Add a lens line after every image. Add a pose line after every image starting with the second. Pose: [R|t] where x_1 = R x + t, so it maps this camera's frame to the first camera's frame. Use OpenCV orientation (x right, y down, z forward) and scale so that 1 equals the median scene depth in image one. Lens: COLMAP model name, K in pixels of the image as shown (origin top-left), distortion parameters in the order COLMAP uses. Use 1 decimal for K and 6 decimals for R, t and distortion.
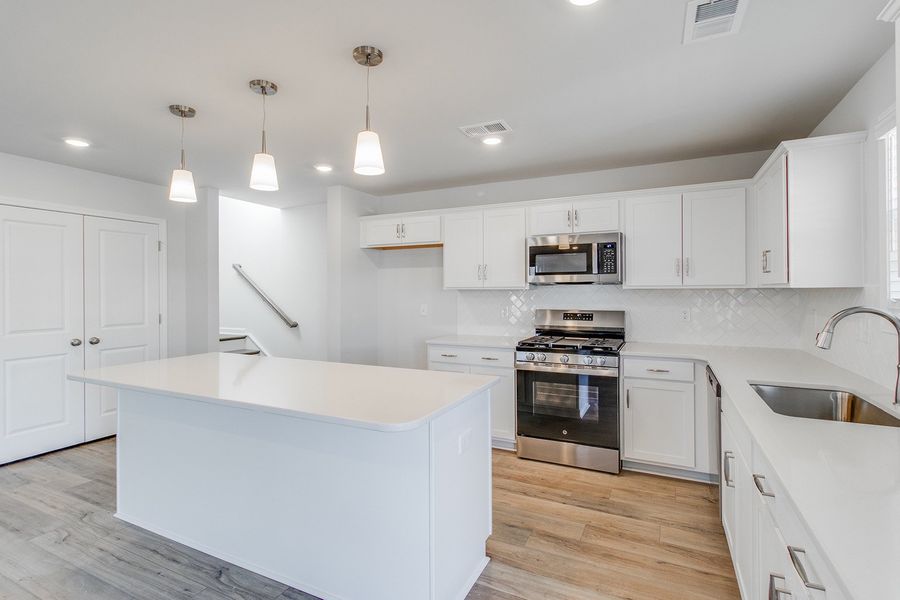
lens RADIAL K [[433.9, 0, 468.7], [0, 433.9, 294.6], [0, 0, 1]] dist [0.001666, 0.000364]
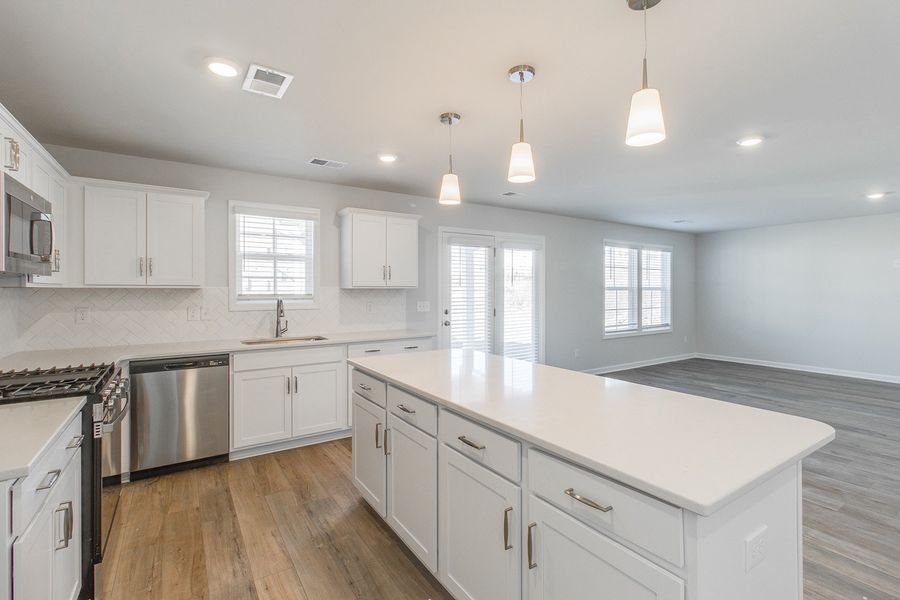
lens RADIAL K [[420.7, 0, 480.3], [0, 420.7, 291.0], [0, 0, 1]] dist [0.034791, 0.000995]
pose [[-0.881672, 0.006037, 0.471825, -0.653389], [0.010010, 0.999932, 0.005912, -0.007579], [-0.471757, 0.009936, -0.881673, 1.472994]]
